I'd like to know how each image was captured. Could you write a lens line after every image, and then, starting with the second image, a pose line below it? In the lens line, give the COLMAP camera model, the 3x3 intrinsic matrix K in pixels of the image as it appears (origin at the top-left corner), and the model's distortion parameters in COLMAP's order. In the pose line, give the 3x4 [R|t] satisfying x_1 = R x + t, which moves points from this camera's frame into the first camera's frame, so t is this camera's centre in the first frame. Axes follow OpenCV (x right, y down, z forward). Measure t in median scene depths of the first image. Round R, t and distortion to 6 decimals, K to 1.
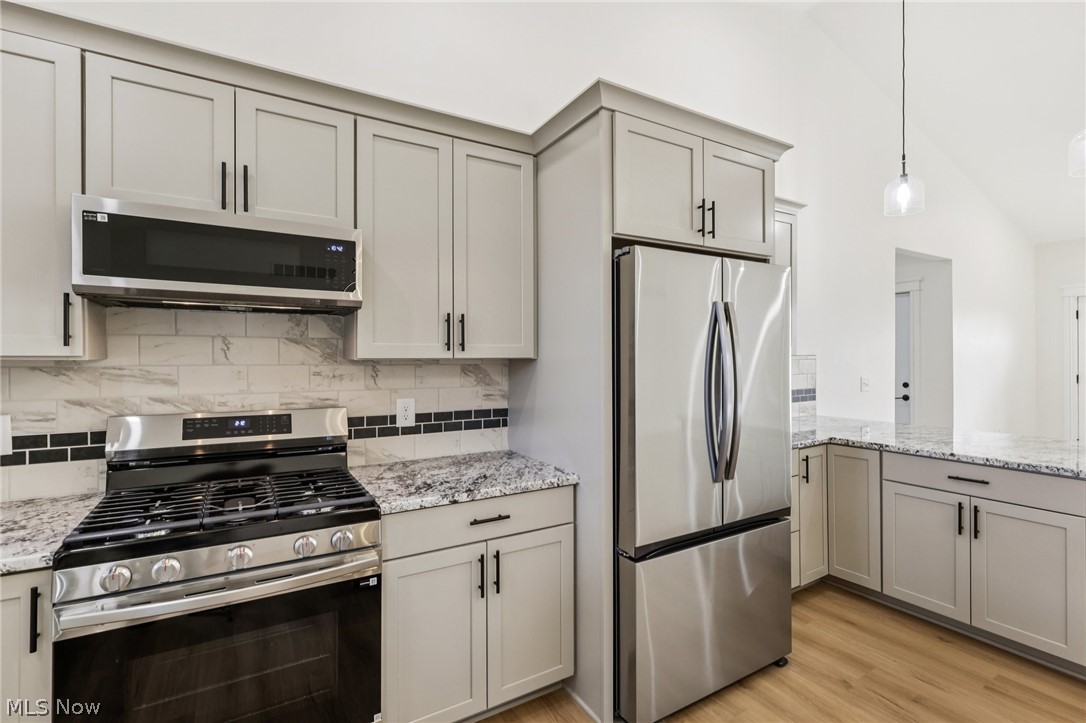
lens RADIAL K [[504.3, 0, 544.6], [0, 504.3, 359.2], [0, 0, 1]] dist [-0.000916, 0.000993]
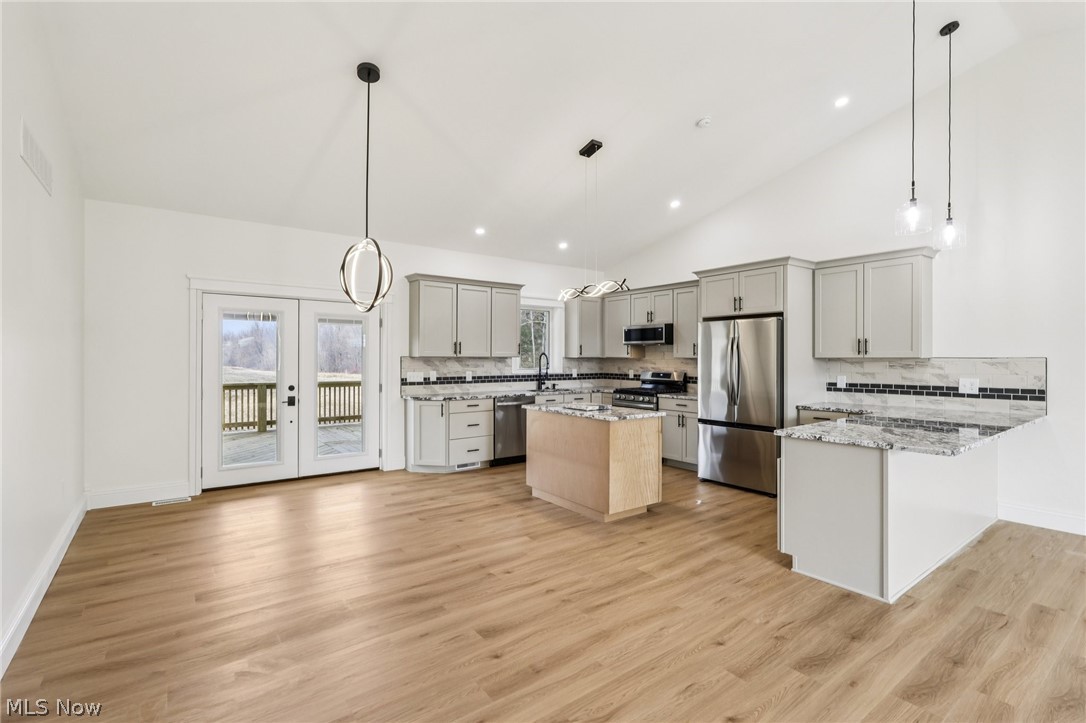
lens RADIAL K [[504.3, 0, 544.6], [0, 504.3, 362.5], [0, 0, 1]] dist [-0.000916, 0.000993]
pose [[0.102685, 0.014964, -0.994601, 3.093646], [-0.003010, 0.999887, 0.014733, -0.019664], [0.994709, 0.001481, 0.102718, -0.264919]]
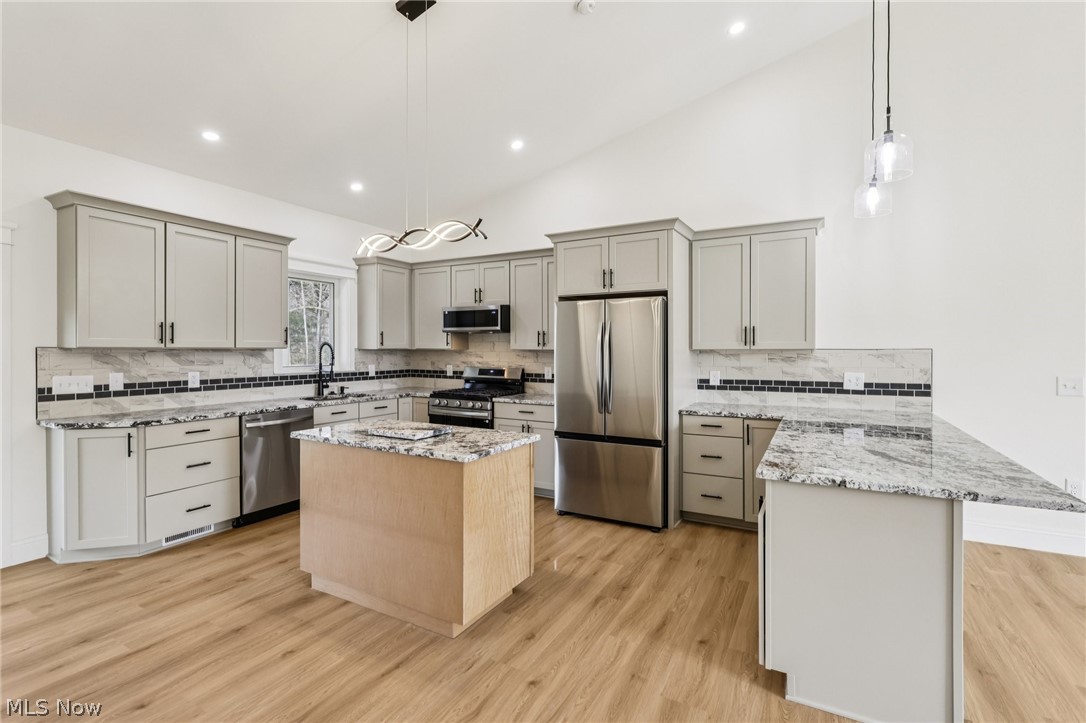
lens RADIAL K [[504.3, 0, 542.7], [0, 504.3, 354.7], [0, 0, 1]] dist [-0.000916, 0.000993]
pose [[0.496915, 0.014833, -0.867673, 2.107550], [-0.004564, 0.999885, 0.014479, -0.015003], [0.867787, -0.003234, 0.496925, -0.205310]]
